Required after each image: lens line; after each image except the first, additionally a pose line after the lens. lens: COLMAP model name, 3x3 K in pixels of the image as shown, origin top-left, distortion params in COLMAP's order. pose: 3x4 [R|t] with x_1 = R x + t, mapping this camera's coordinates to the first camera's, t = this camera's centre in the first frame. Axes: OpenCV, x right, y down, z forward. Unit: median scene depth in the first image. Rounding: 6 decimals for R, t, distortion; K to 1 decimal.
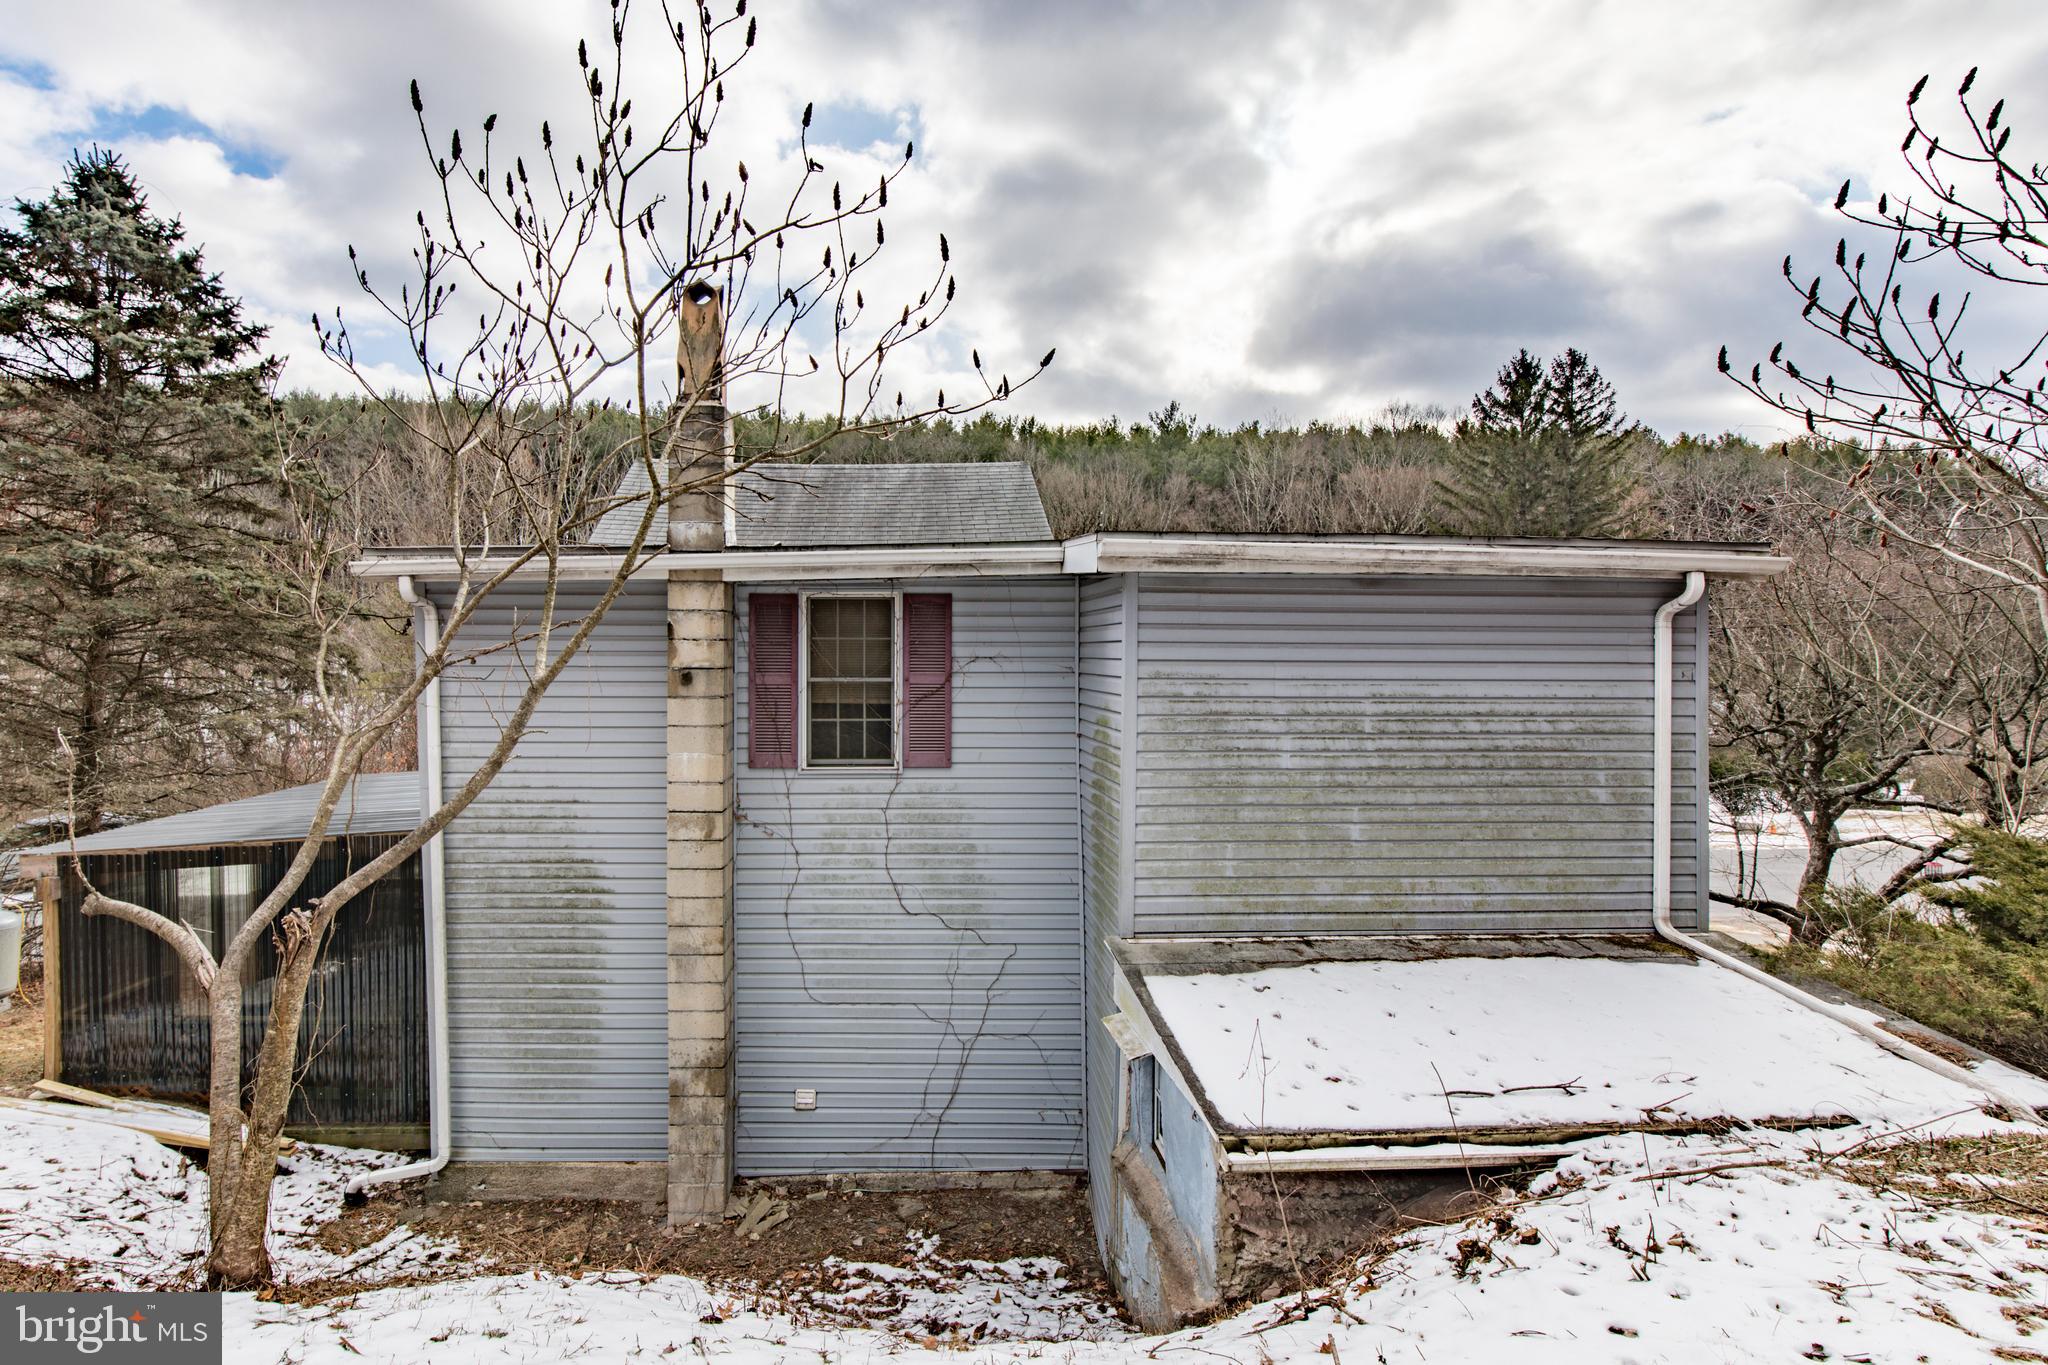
lens RADIAL K [[976.1, 0, 1021.5], [0, 976.1, 663.8], [0, 0, 1]] dist [-0.013726, 0.000779]
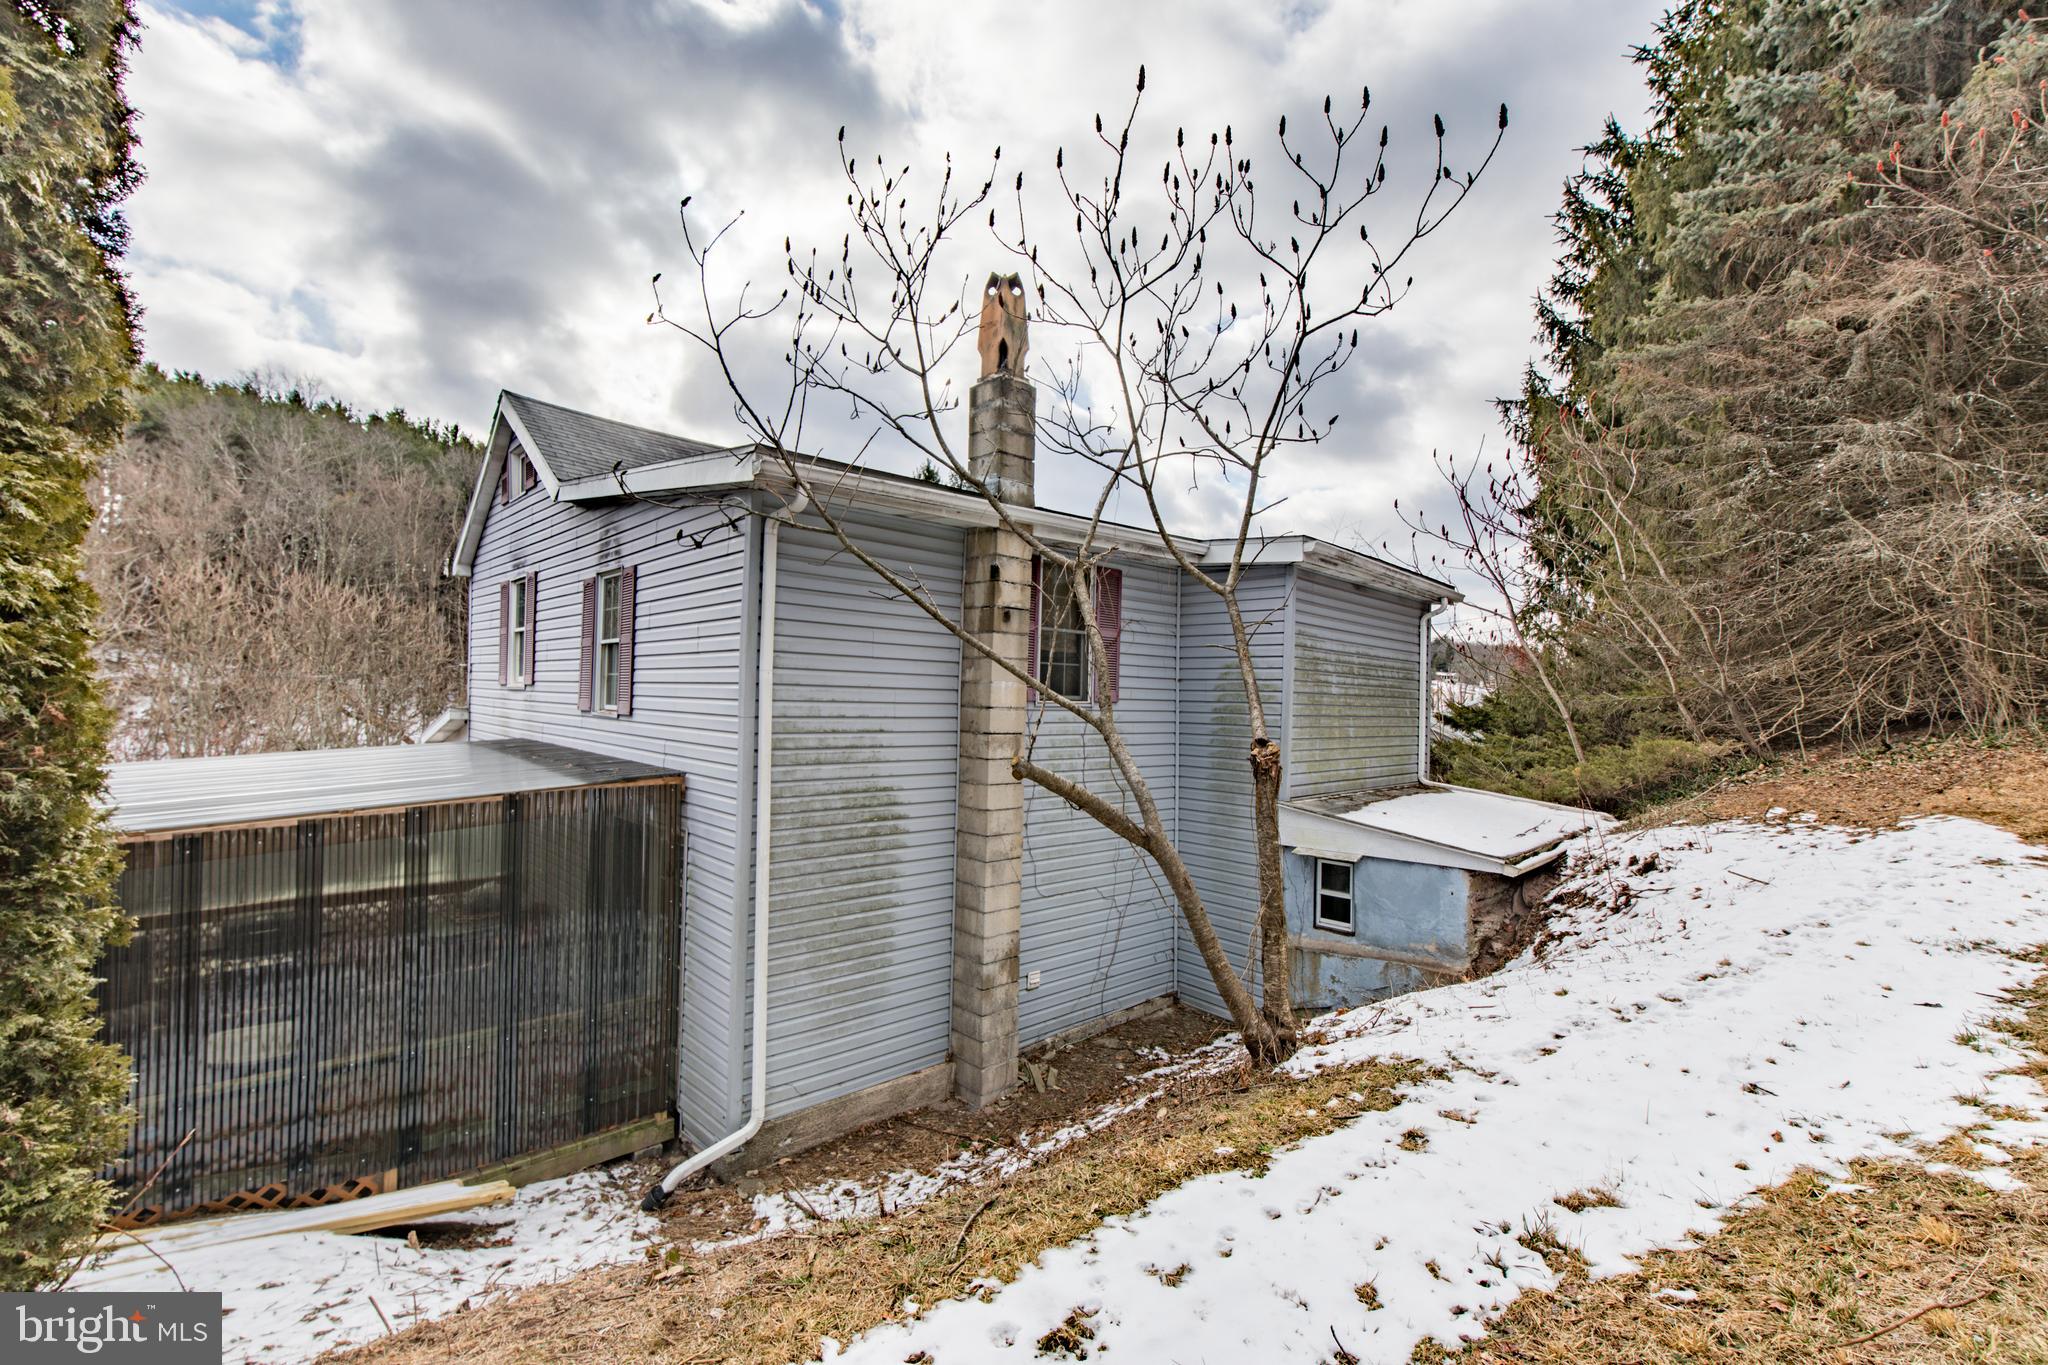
lens RADIAL K [[891.1, 0, 1023.5], [0, 891.1, 704.9], [0, 0, 1]] dist [-0.001223, -0.000218]
pose [[0.739568, 0.008954, 0.673022, -0.978530], [-0.005588, 0.999959, -0.007164, 0.119556], [-0.673058, 0.001538, 0.739588, 0.202601]]
